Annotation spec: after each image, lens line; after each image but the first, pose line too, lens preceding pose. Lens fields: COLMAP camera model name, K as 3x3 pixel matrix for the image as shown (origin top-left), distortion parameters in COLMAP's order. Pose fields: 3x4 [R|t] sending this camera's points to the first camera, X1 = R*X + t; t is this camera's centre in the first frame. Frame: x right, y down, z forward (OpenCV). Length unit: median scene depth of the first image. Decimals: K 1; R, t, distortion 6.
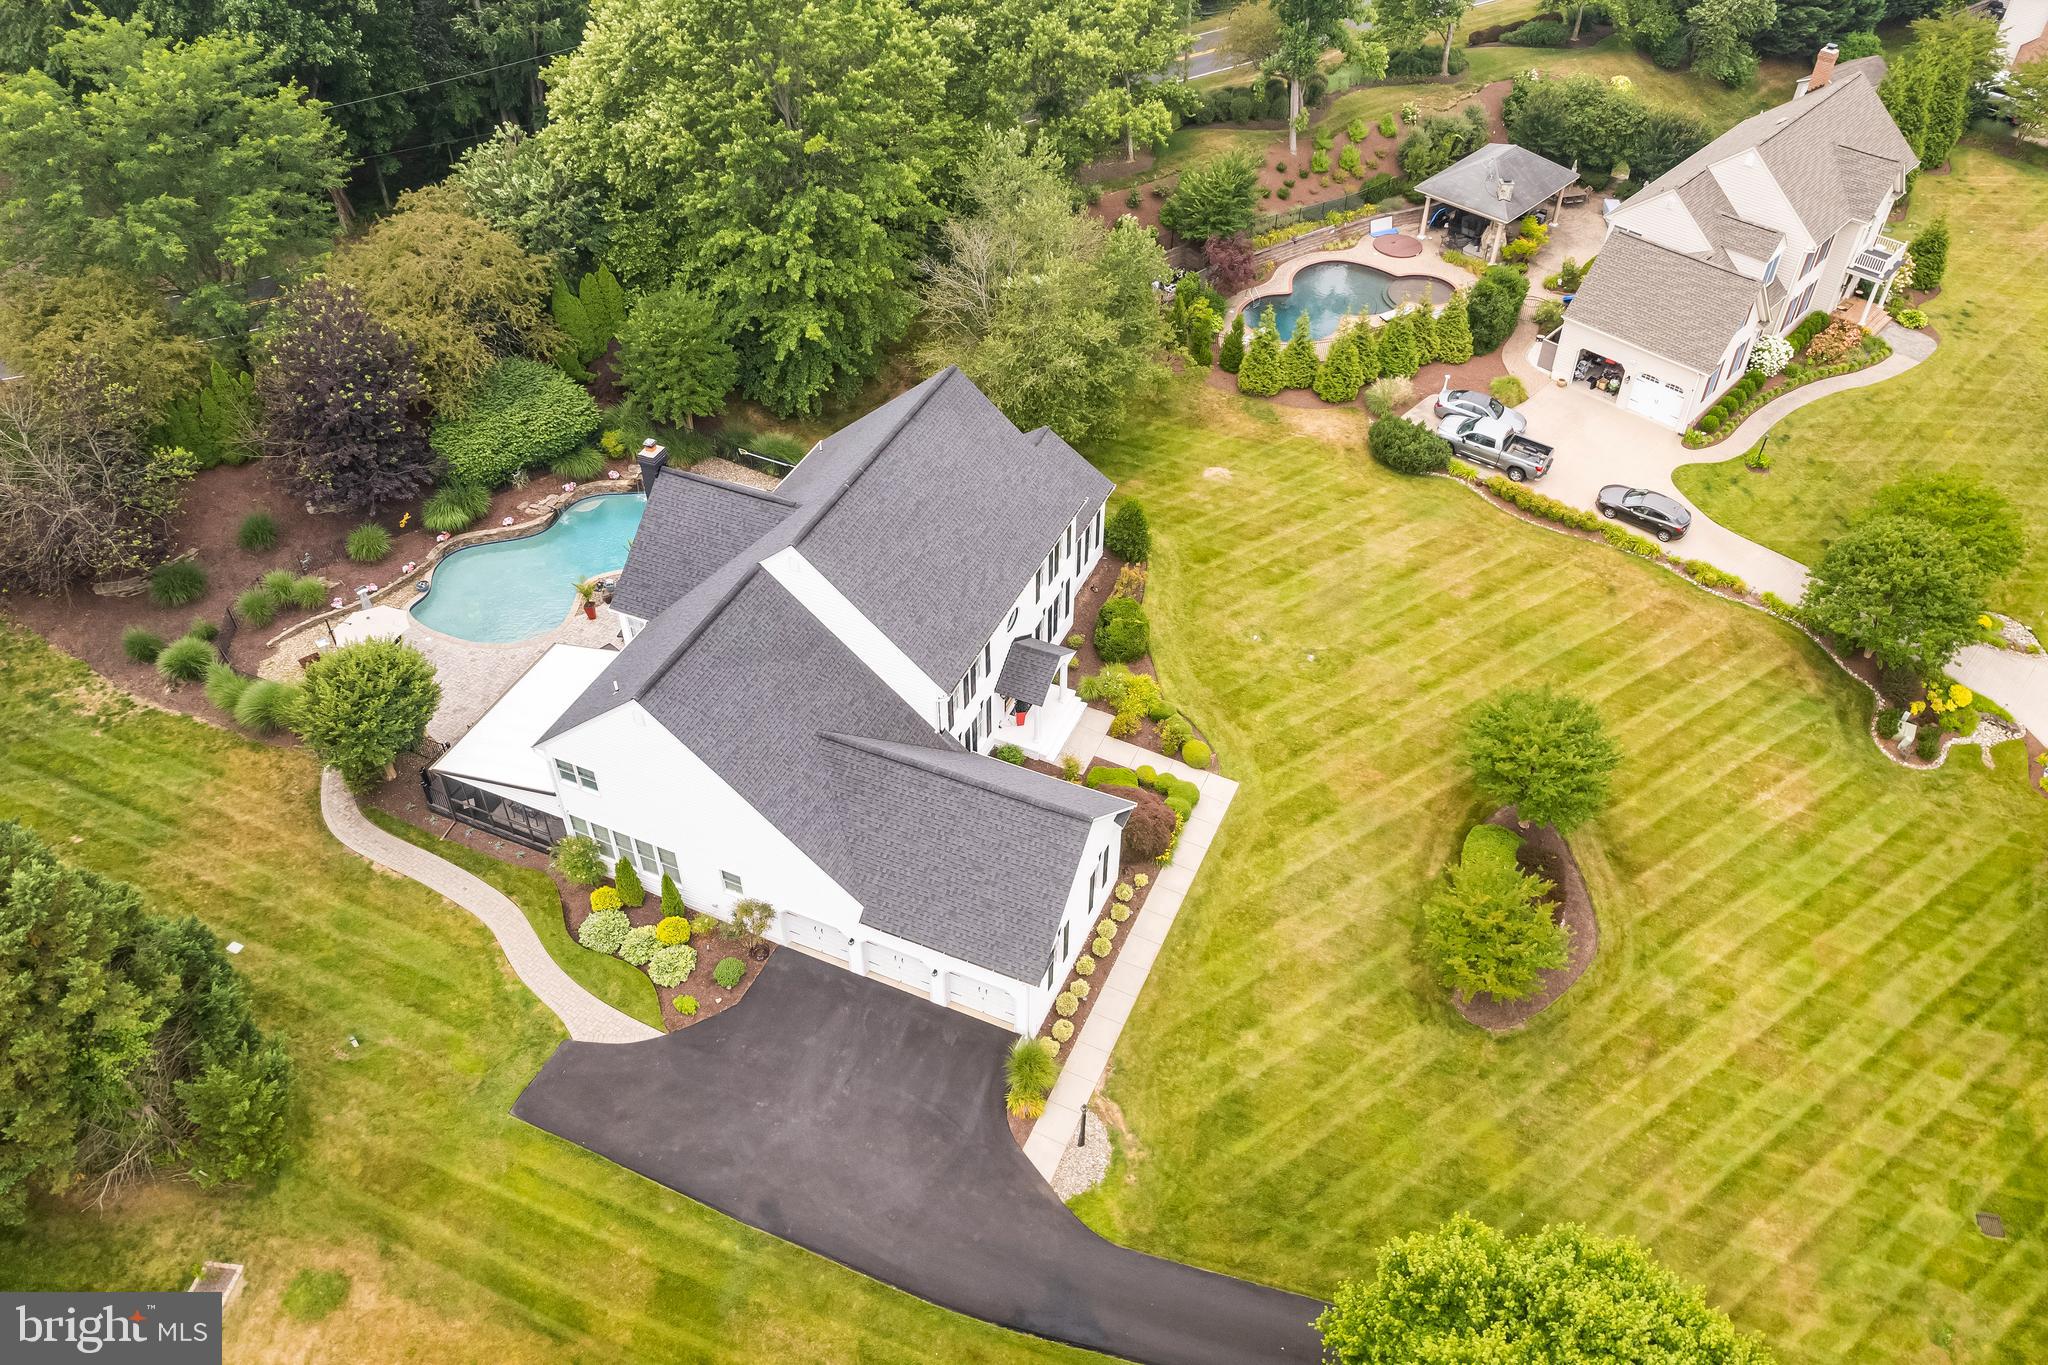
lens RADIAL K [[1543.4, 0, 1024.0], [0, 1543.4, 682.5], [0, 0, 1]] dist [-0.048663, 0.007771]
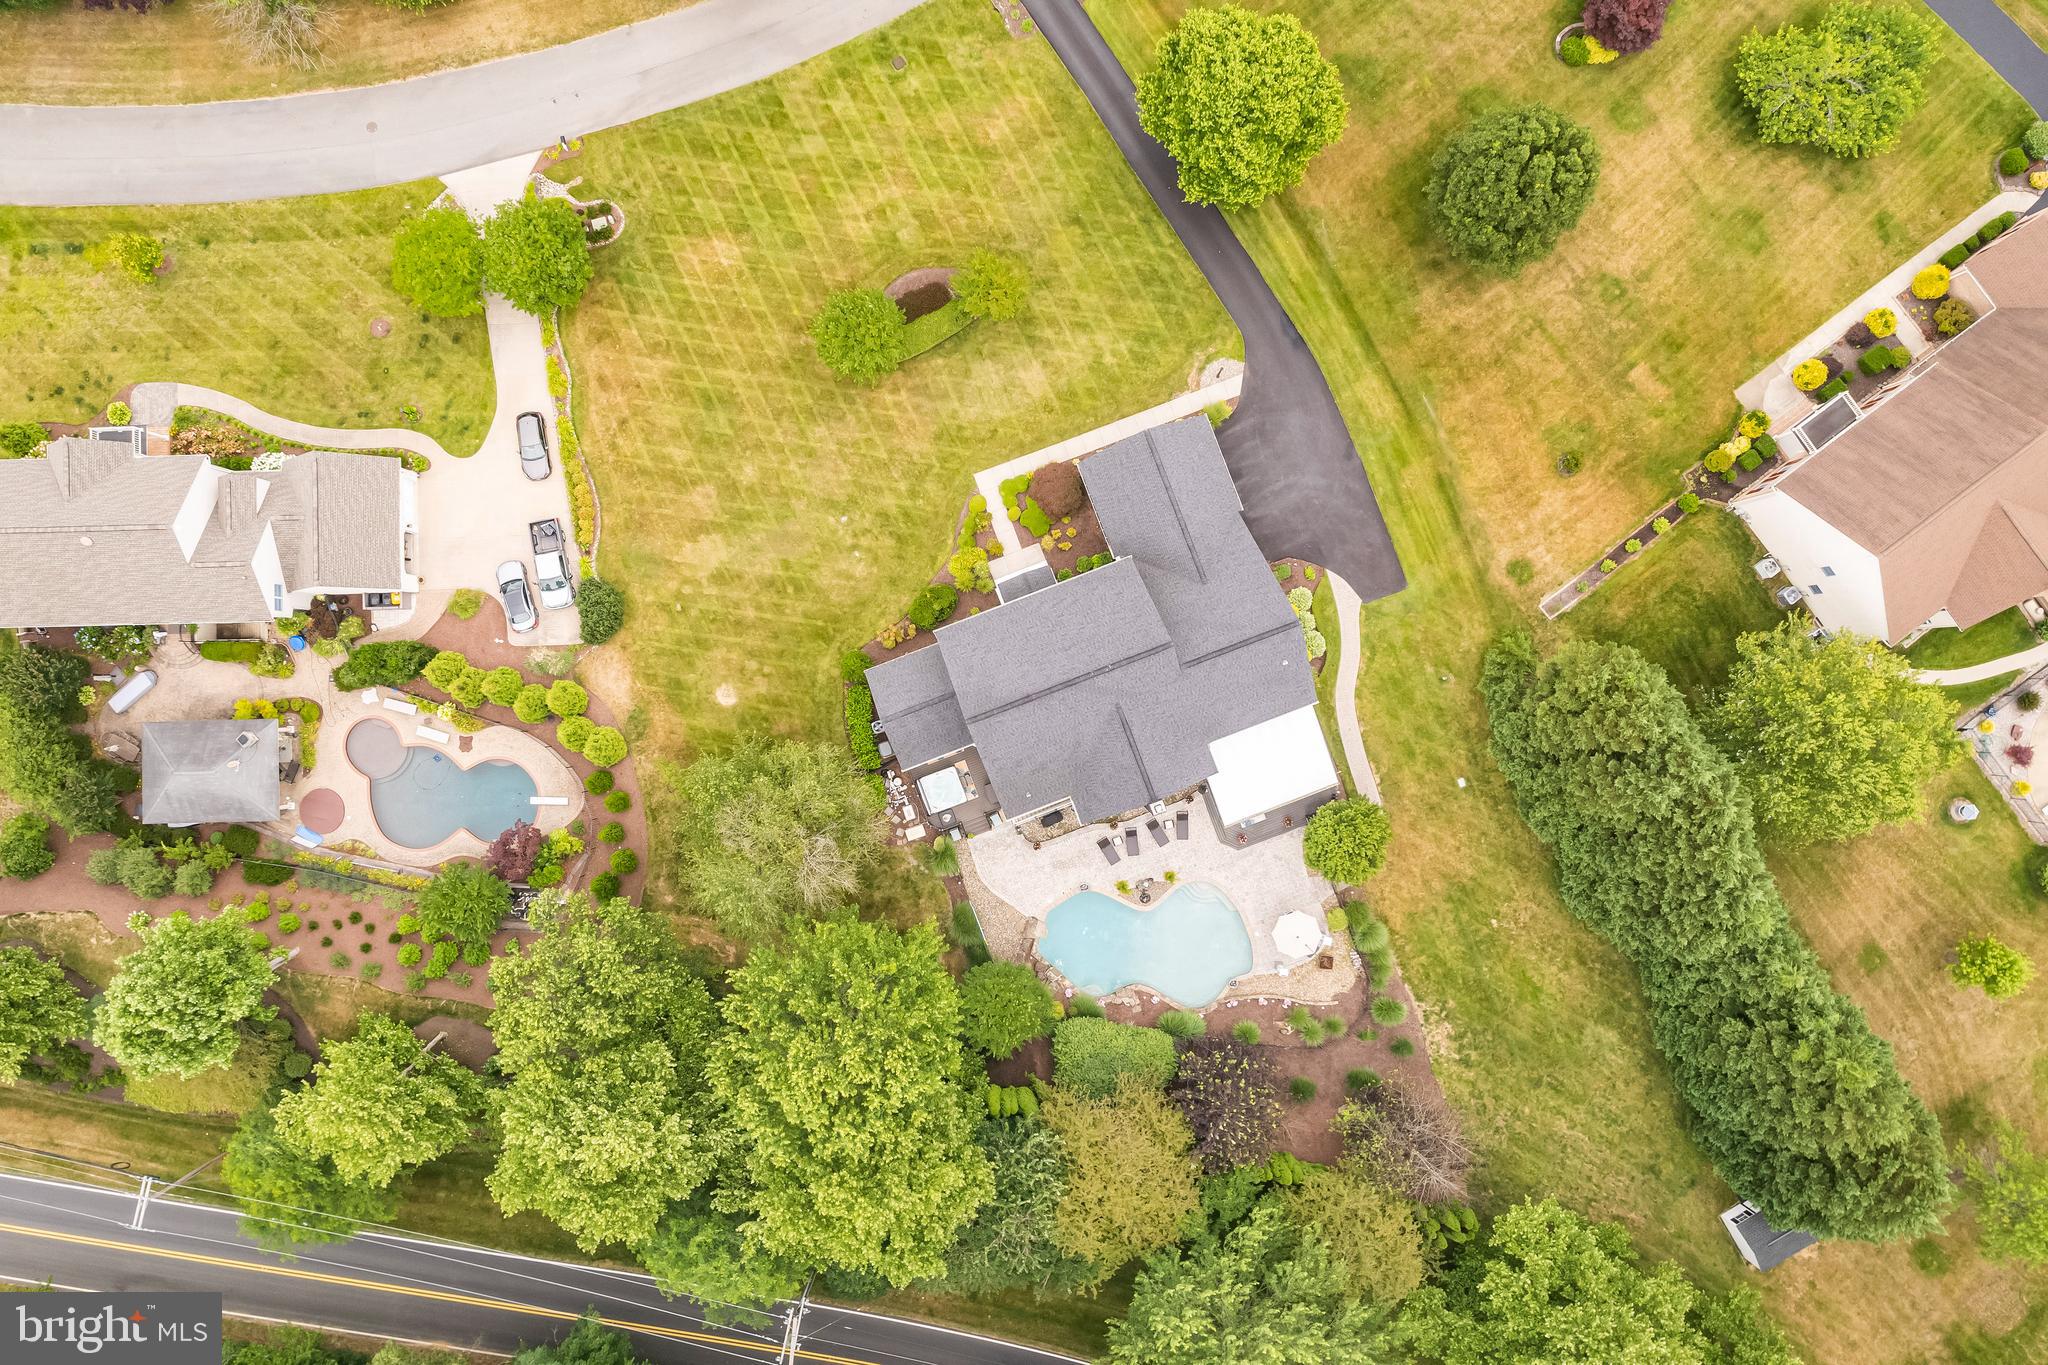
lens RADIAL K [[1544.7, 0, 1023.3], [0, 1544.7, 672.1], [0, 0, 1]] dist [-0.066612, 0.044098]
pose [[-0.702738, -0.711368, 0.010727, -0.057817], [0.487234, -0.470226, 0.735860, -1.056485], [-0.518423, 0.522344, 0.677048, -0.033062]]
